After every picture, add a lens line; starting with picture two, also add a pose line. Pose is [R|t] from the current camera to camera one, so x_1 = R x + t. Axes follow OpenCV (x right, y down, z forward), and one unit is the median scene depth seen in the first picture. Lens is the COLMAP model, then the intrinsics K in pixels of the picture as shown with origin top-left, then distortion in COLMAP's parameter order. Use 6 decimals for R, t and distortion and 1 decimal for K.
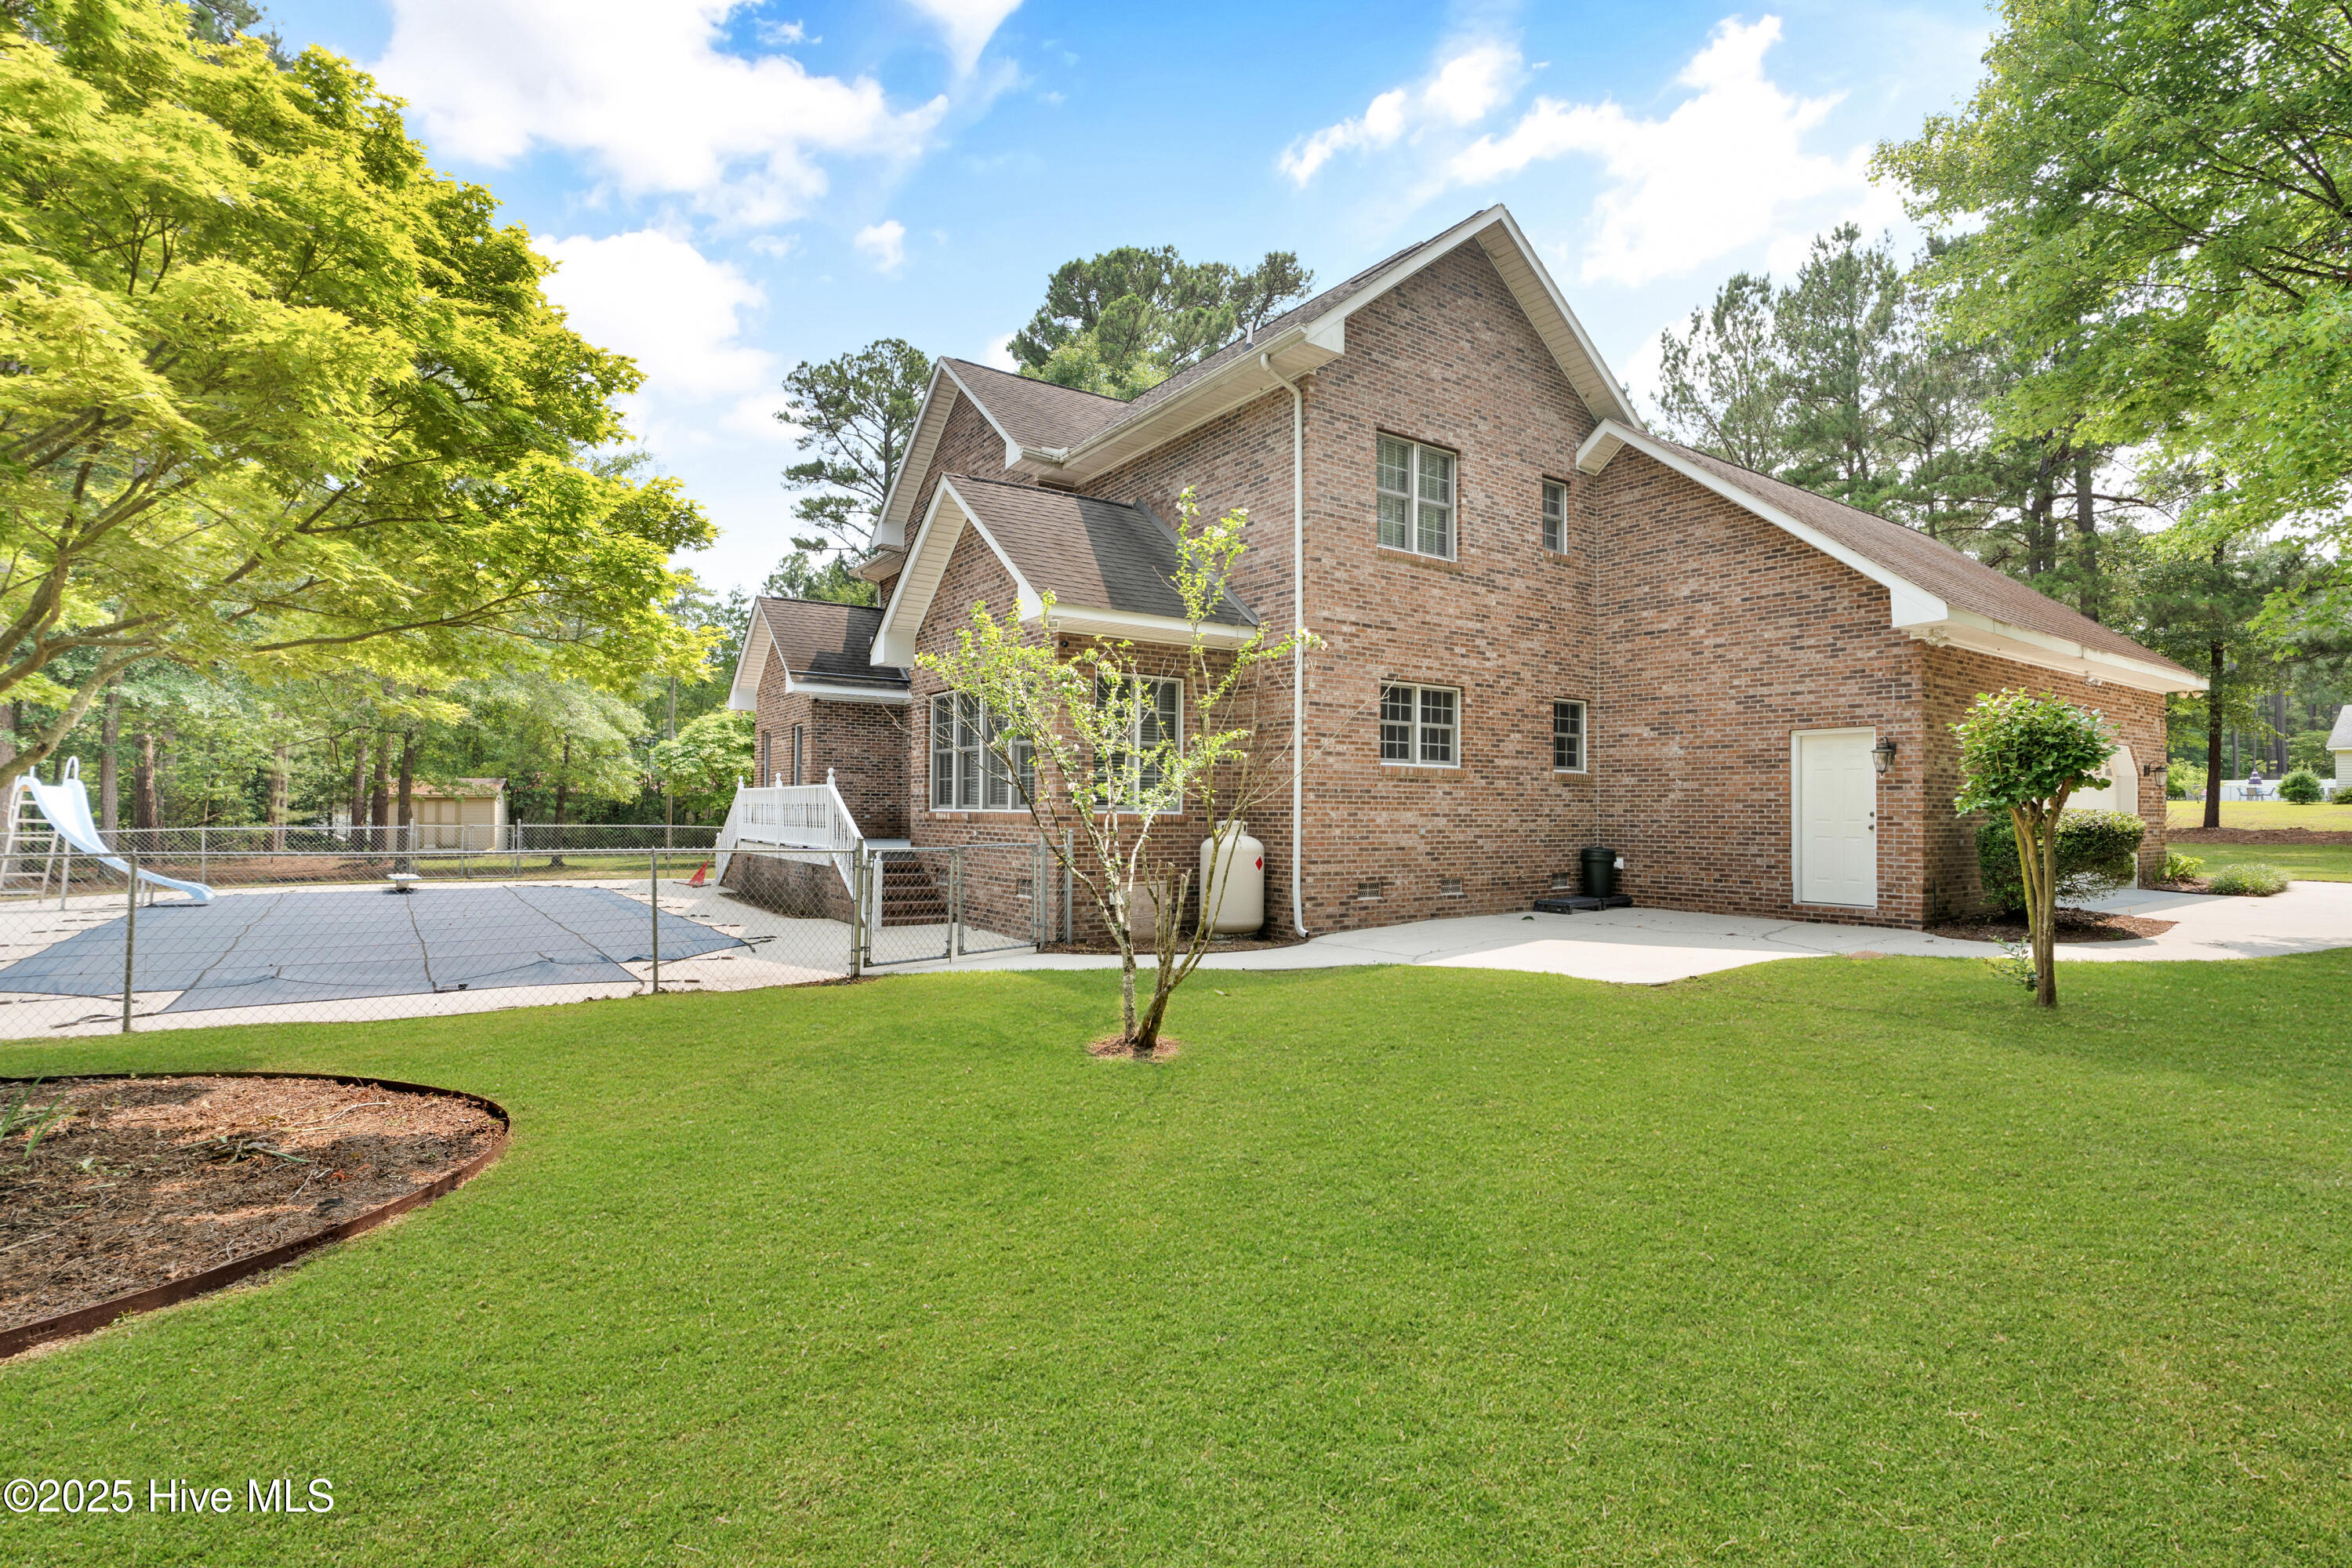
lens RADIAL K [[1105.0, 0, 1187.8], [0, 1105.0, 786.8], [0, 0, 1]] dist [-0.076265, 0.026688]
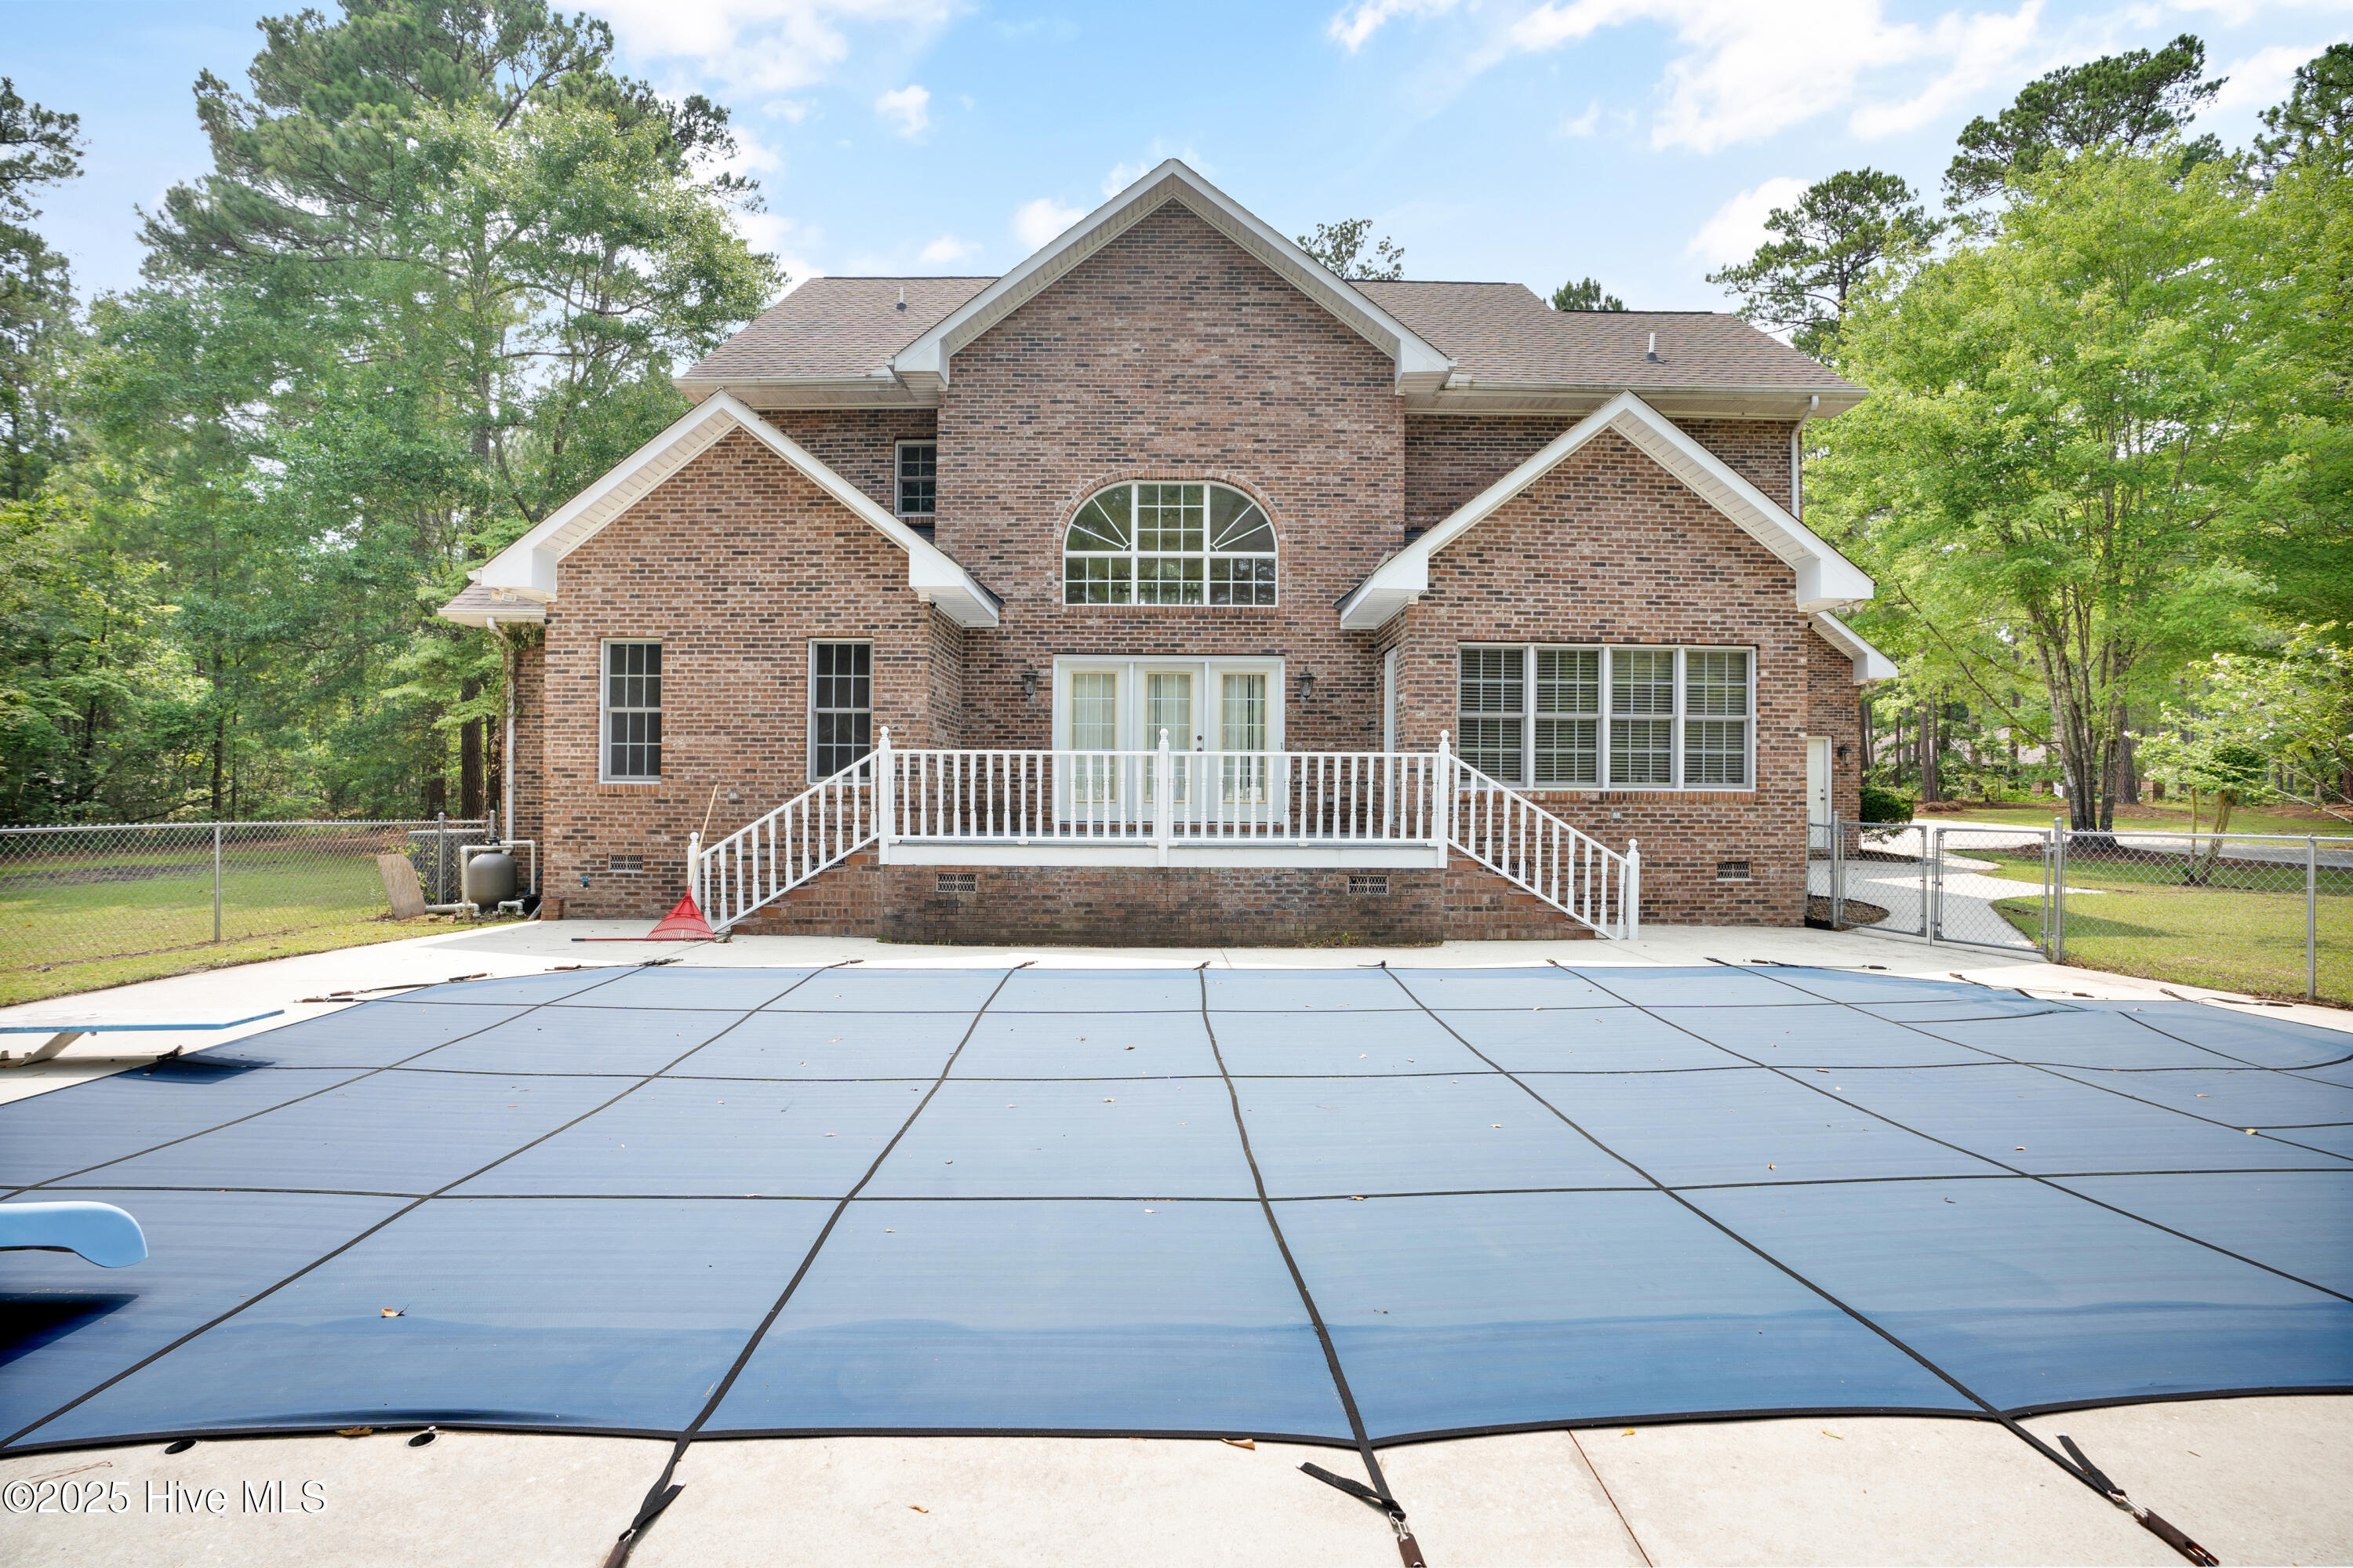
lens RADIAL K [[1071.3, 0, 1176.5], [0, 1071.3, 784.0], [0, 0, 1]] dist [-0.069303, 0.025538]
pose [[0.577982, 0.002537, 0.816046, -1.081441], [-0.019285, 0.999758, 0.010551, 0.016077], [-0.815822, -0.021836, 0.577891, 0.793337]]
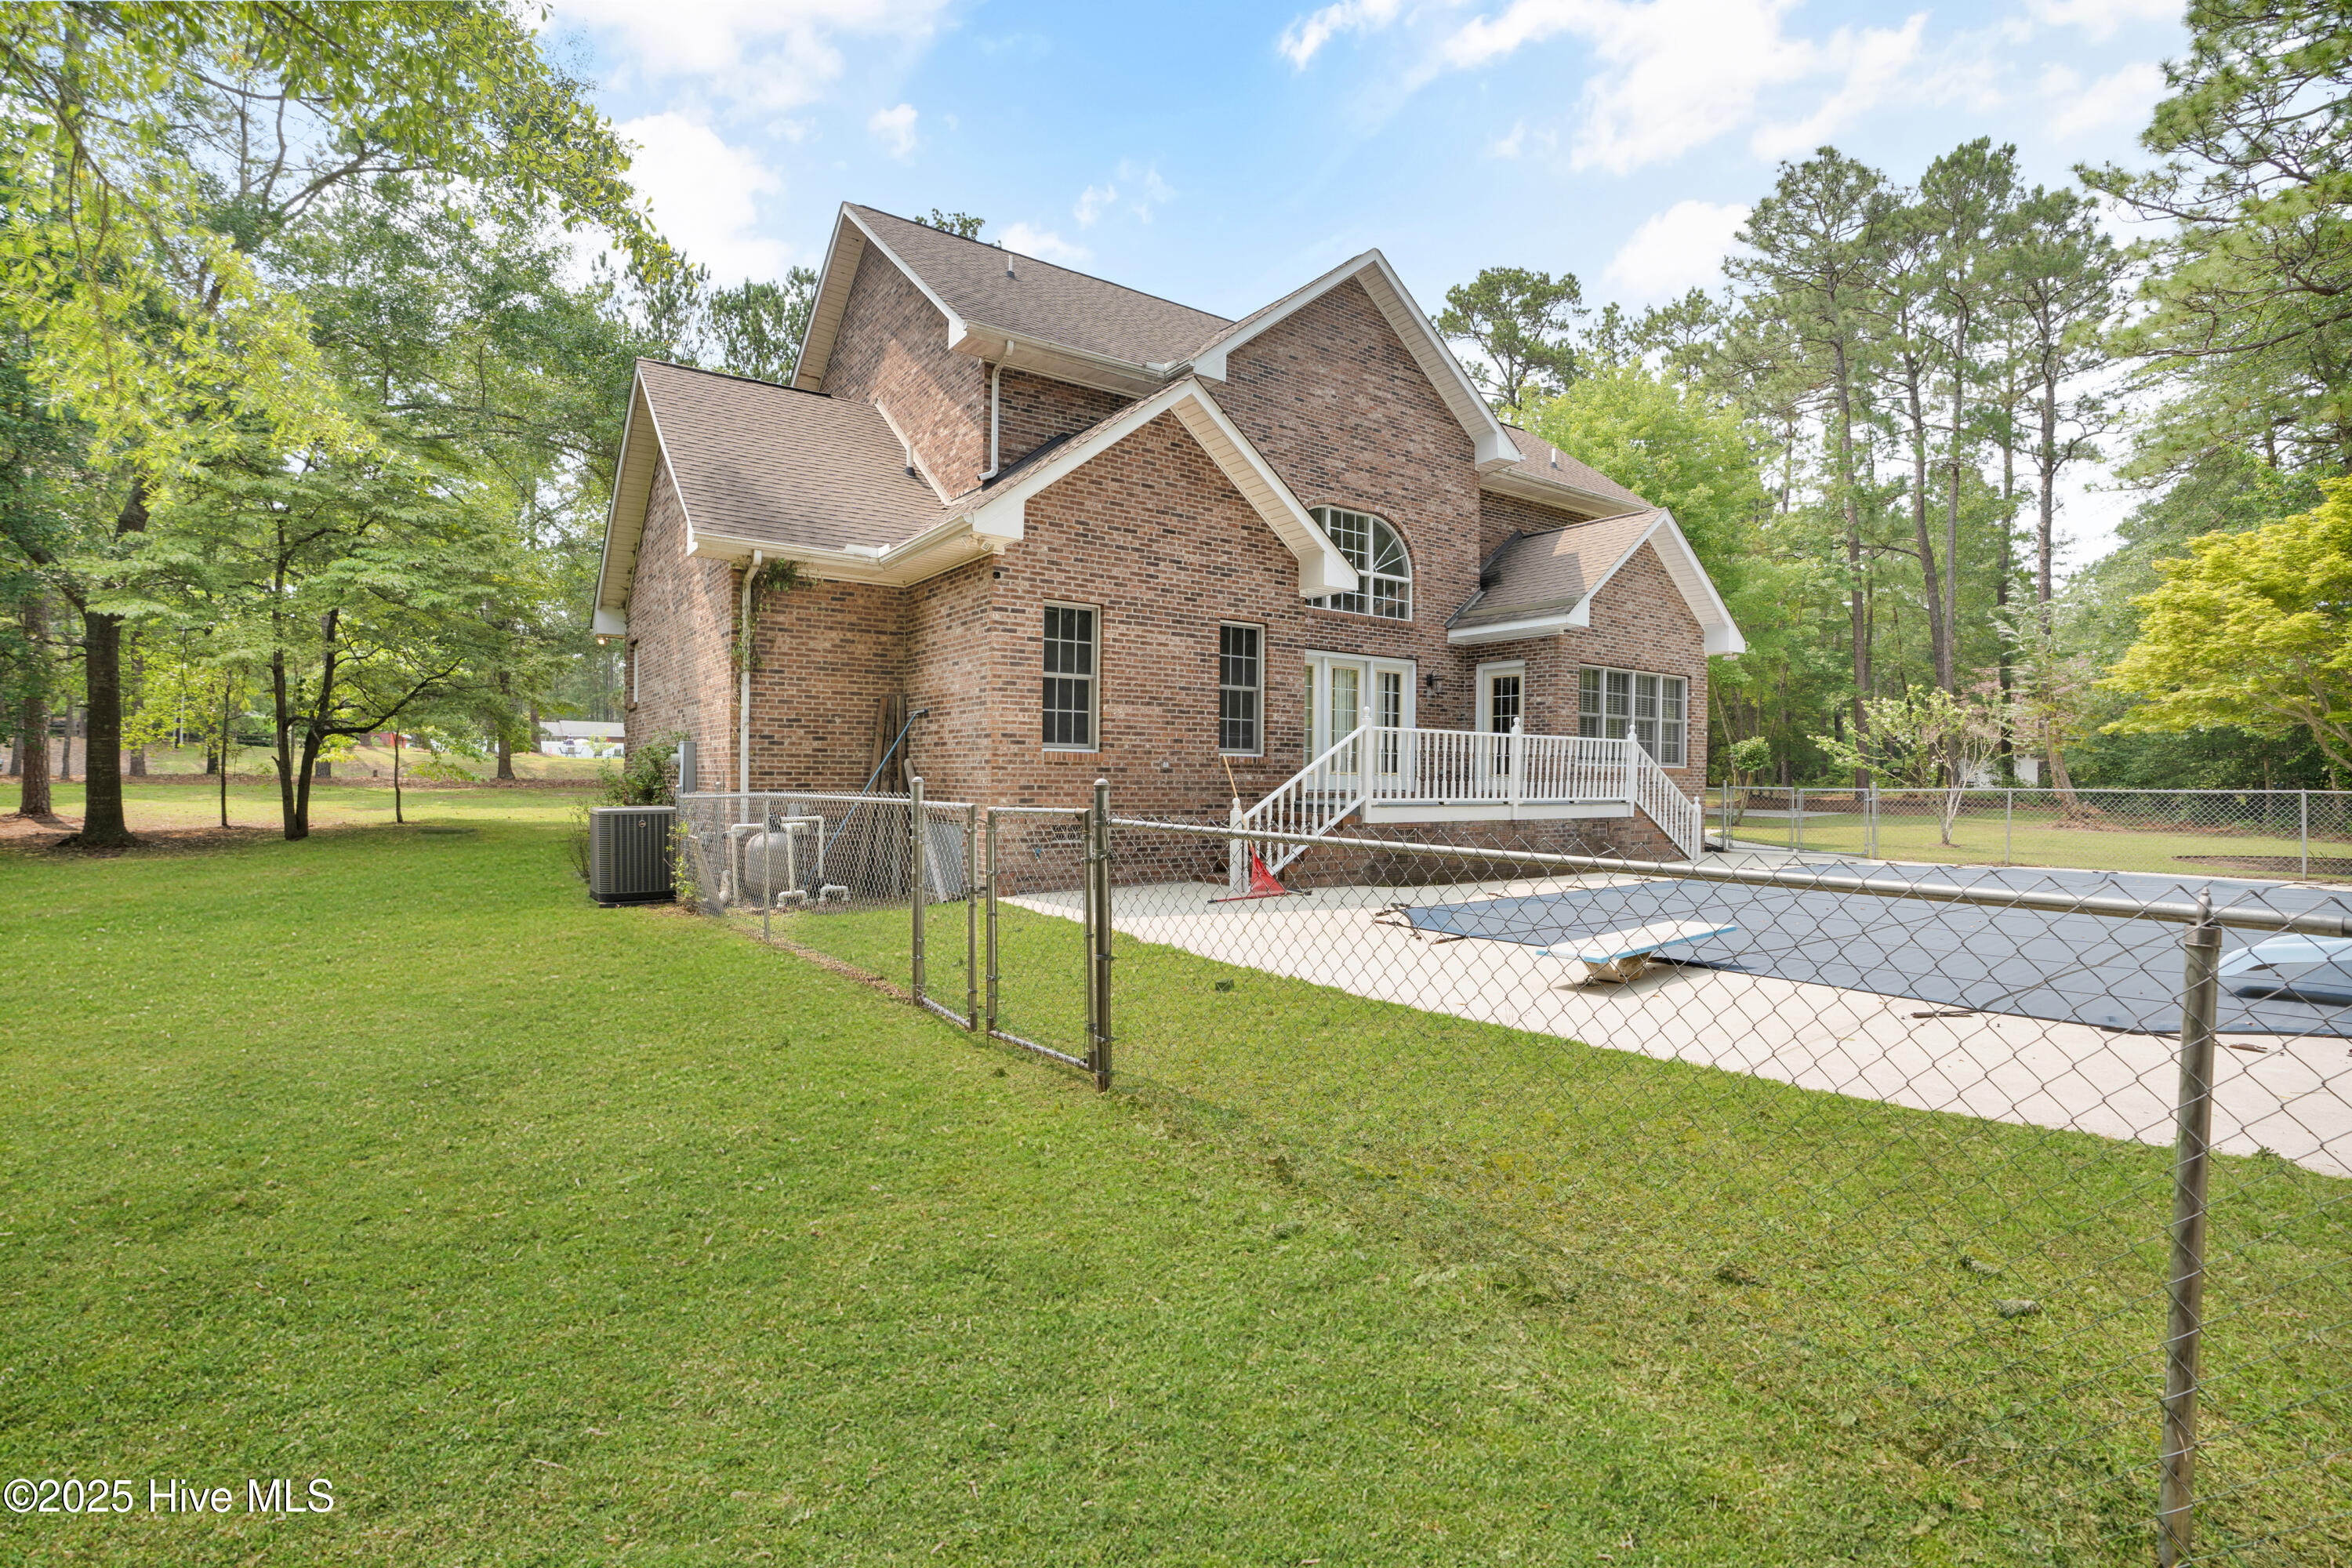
lens RADIAL K [[1070.8, 0, 1176.0], [0, 1070.8, 784.0], [0, 0, 1]] dist [-0.069303, 0.025538]
pose [[0.014489, -0.008215, 0.999861, -1.465927], [-0.029548, 0.999526, 0.008640, 0.047715], [-0.999458, -0.029669, 0.014239, 1.515771]]
